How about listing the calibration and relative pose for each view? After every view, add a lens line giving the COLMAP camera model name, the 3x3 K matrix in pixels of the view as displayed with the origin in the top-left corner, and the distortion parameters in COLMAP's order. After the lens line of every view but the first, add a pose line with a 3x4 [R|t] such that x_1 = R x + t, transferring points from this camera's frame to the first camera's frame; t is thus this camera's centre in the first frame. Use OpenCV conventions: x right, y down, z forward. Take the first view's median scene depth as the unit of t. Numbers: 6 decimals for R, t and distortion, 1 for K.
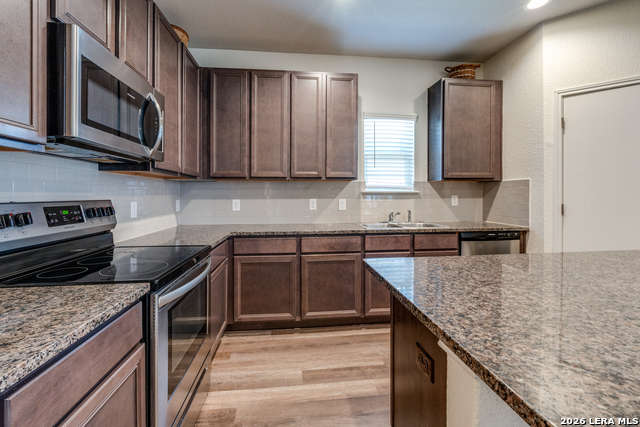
lens RADIAL K [[288.5, 0, 324.4], [0, 288.5, 194.7], [0, 0, 1]] dist [-0.000469, -0.000384]
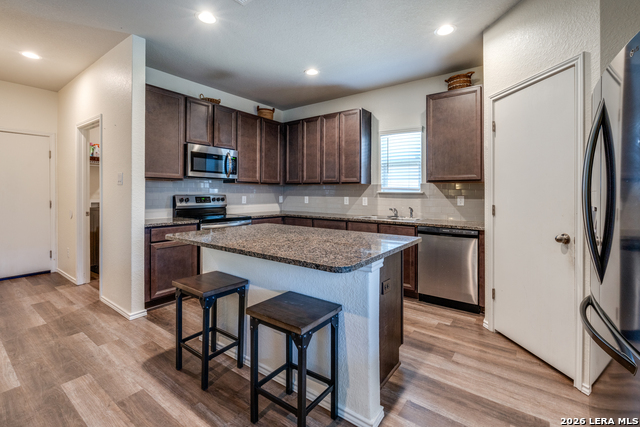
lens RADIAL K [[288.5, 0, 316.9], [0, 288.5, 196.8], [0, 0, 1]] dist [-0.000469, -0.000384]
pose [[0.724676, 0.017453, -0.688868, 0.962790], [-0.009897, 0.999840, 0.014920, -0.006654], [0.689018, -0.003995, 0.724733, -0.160636]]
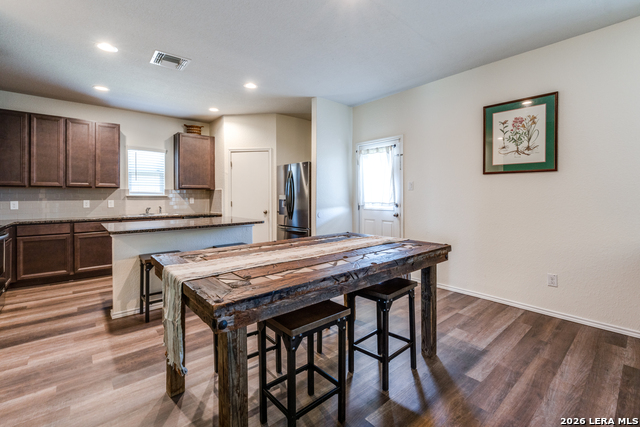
lens RADIAL K [[288.5, 0, 322.8], [0, 288.5, 197.2], [0, 0, 1]] dist [-0.000469, -0.000384]
pose [[0.829396, -0.002528, 0.558656, 0.163097], [0.003183, 0.999995, -0.000199, 0.003191], [-0.558652, 0.001943, 0.829400, -1.061835]]
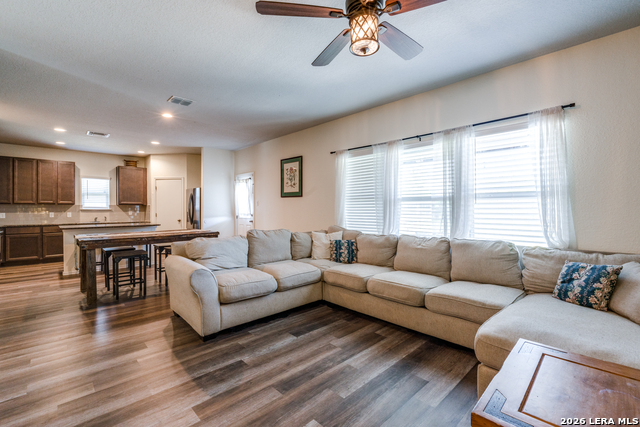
lens RADIAL K [[288.5, 0, 325.1], [0, 288.5, 211.1], [0, 0, 1]] dist [-0.000469, -0.000384]
pose [[0.799538, -0.003247, 0.600607, 0.362314], [0.003544, 0.999993, 0.000687, 0.012102], [-0.600605, 0.001579, 0.799544, -2.392966]]
